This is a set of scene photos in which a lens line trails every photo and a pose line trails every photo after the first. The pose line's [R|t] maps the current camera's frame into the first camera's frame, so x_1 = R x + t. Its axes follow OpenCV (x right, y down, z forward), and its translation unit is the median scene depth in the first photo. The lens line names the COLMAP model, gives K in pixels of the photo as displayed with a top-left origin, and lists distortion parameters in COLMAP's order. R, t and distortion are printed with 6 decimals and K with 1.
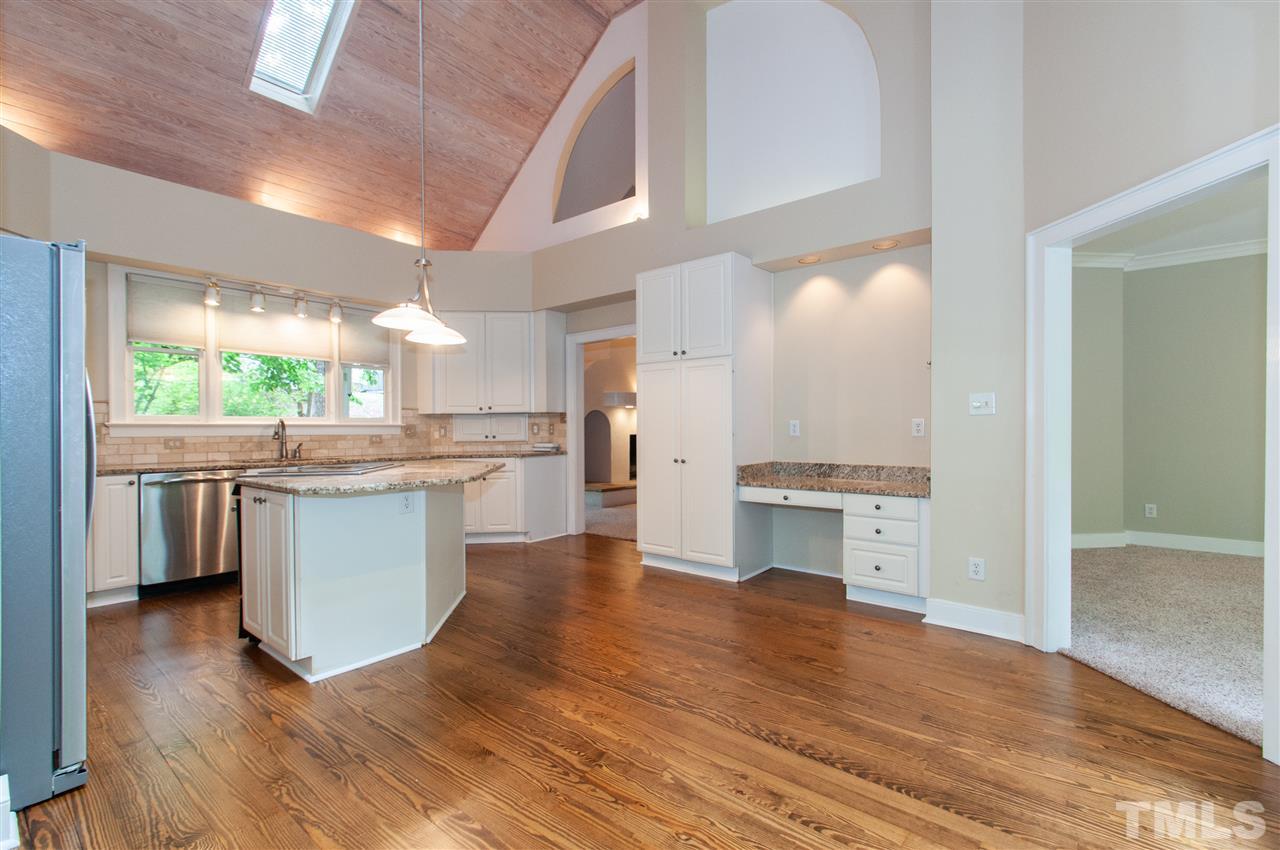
lens RADIAL K [[559.8, 0, 640.4], [0, 559.8, 433.2], [0, 0, 1]] dist [0.000800, -0.000484]
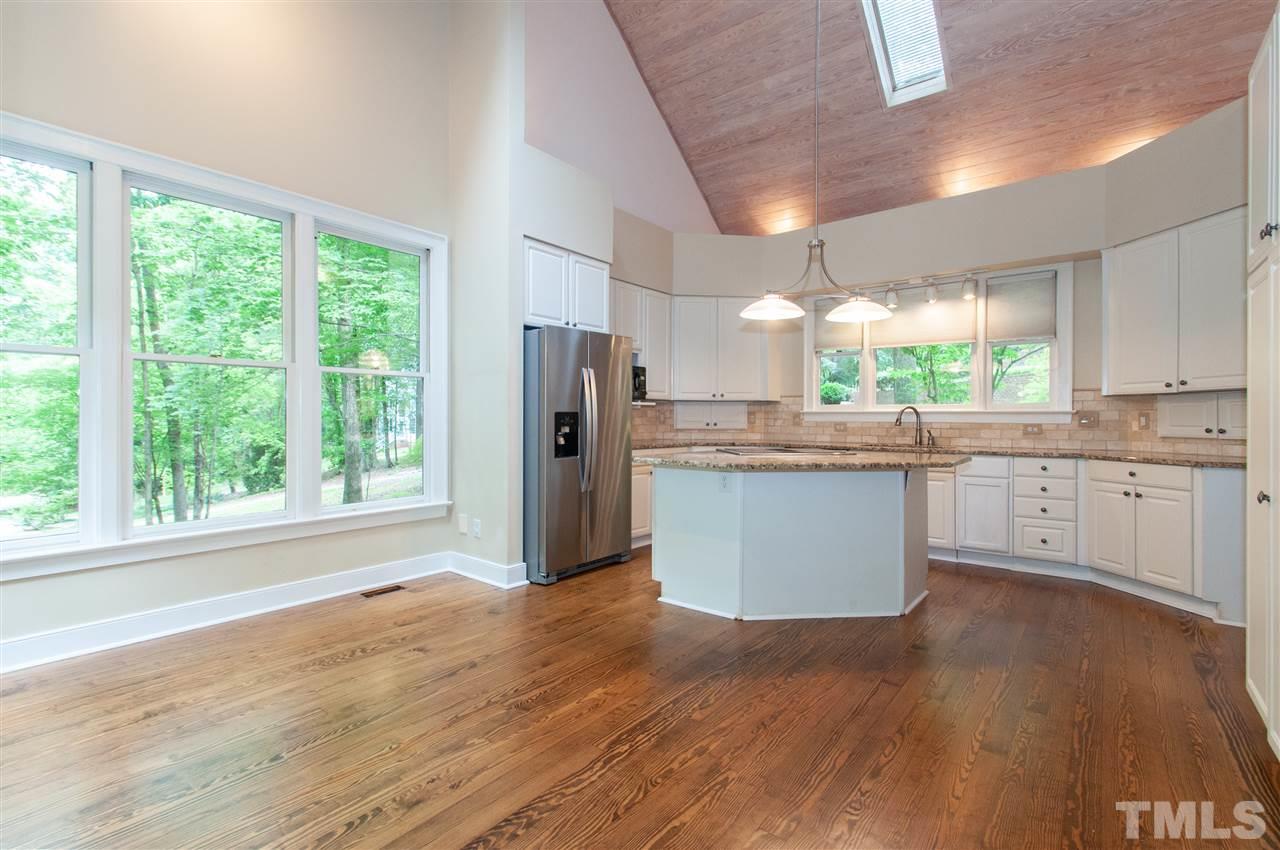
lens RADIAL K [[582.6, 0, 640.0], [0, 582.6, 425.0], [0, 0, 1]] dist [-0.000561, -0.000382]
pose [[0.013852, 0.019844, -0.999707, 0.686136], [-0.011256, 0.999743, 0.019688, -0.010295], [0.999841, 0.010980, 0.014072, 0.765818]]
